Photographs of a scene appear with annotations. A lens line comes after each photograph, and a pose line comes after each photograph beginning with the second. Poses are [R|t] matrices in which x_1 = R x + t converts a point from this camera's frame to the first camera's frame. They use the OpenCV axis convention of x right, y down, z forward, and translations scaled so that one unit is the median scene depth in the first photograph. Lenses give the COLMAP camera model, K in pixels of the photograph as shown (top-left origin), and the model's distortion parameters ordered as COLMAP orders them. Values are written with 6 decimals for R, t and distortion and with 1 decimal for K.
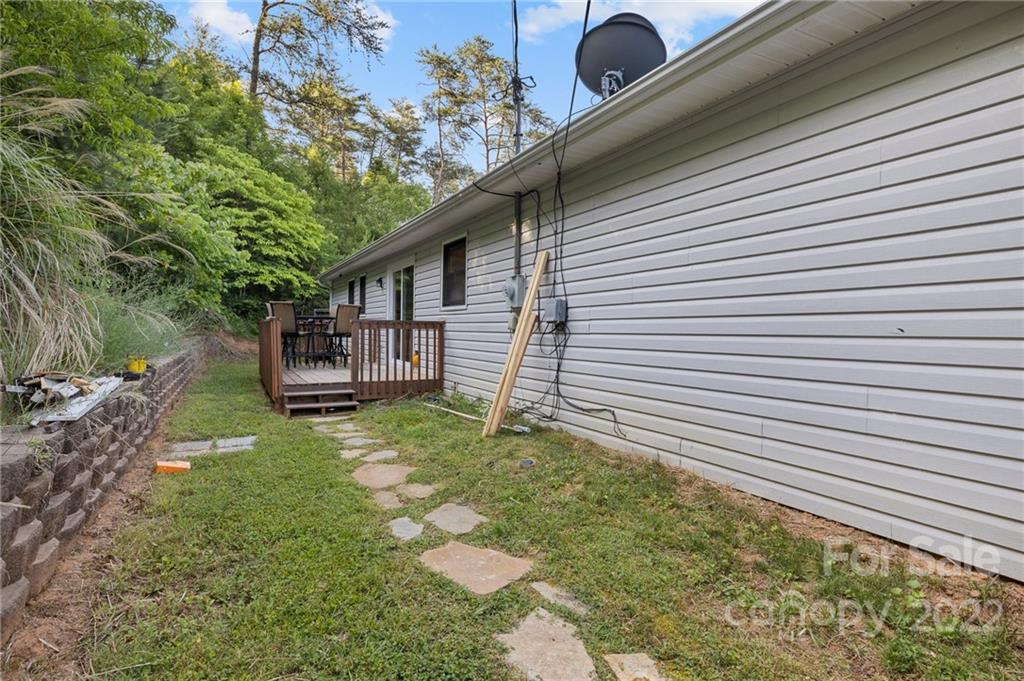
lens RADIAL K [[520.2, 0, 507.6], [0, 520.2, 335.5], [0, 0, 1]] dist [-0.001511, -0.000257]
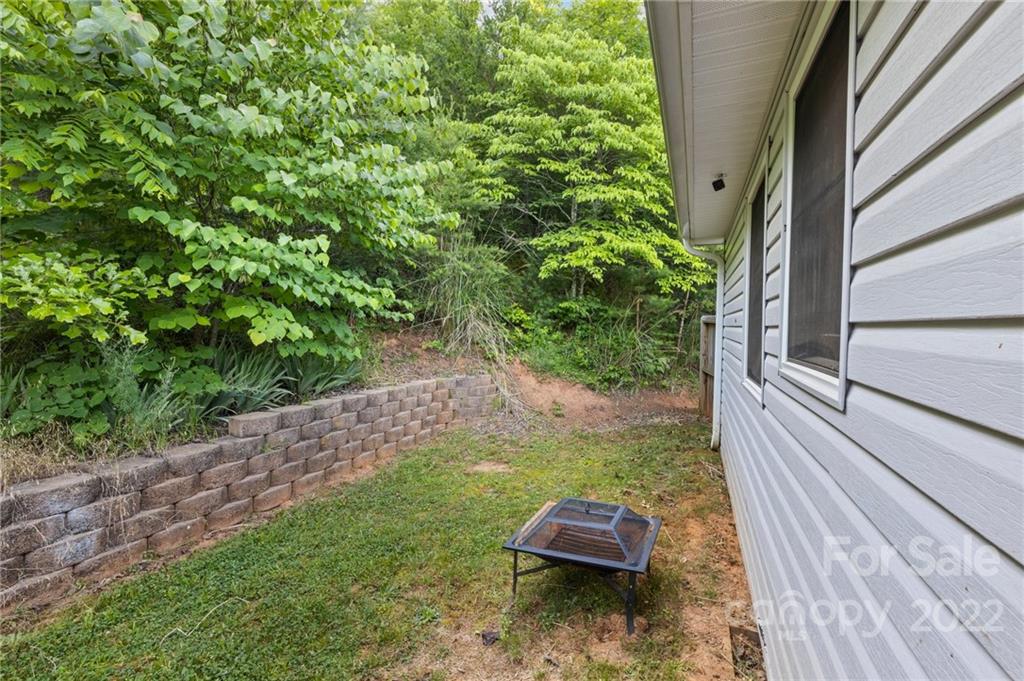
lens RADIAL K [[454.7, 0, 510.0], [0, 454.7, 335.3], [0, 0, 1]] dist [-0.001486, -0.000037]
pose [[0.649402, 0.010145, -0.760378, -0.193154], [-0.010933, 0.999932, 0.004003, -0.036892], [0.760367, 0.005714, 0.649469, 0.670653]]
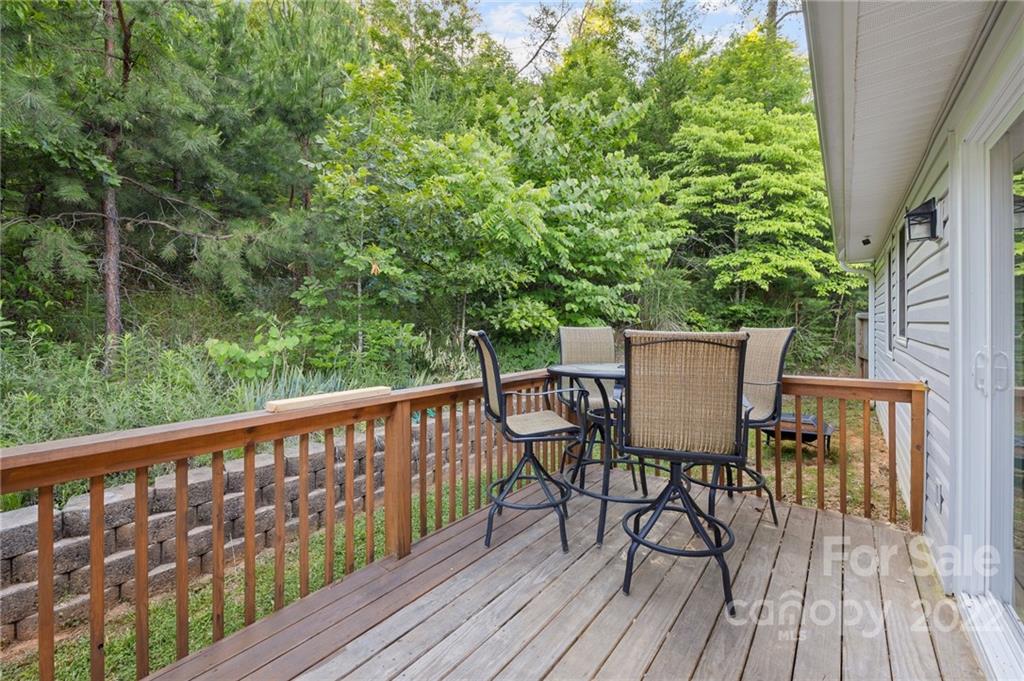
lens RADIAL K [[434.1, 0, 507.3], [0, 434.1, 328.9], [0, 0, 1]] dist [0.001893, -0.000021]
pose [[0.414837, -0.011876, -0.909818, -0.101662], [0.007545, 0.999925, -0.009612, -0.034907], [0.909864, -0.002877, 0.414896, 0.489659]]
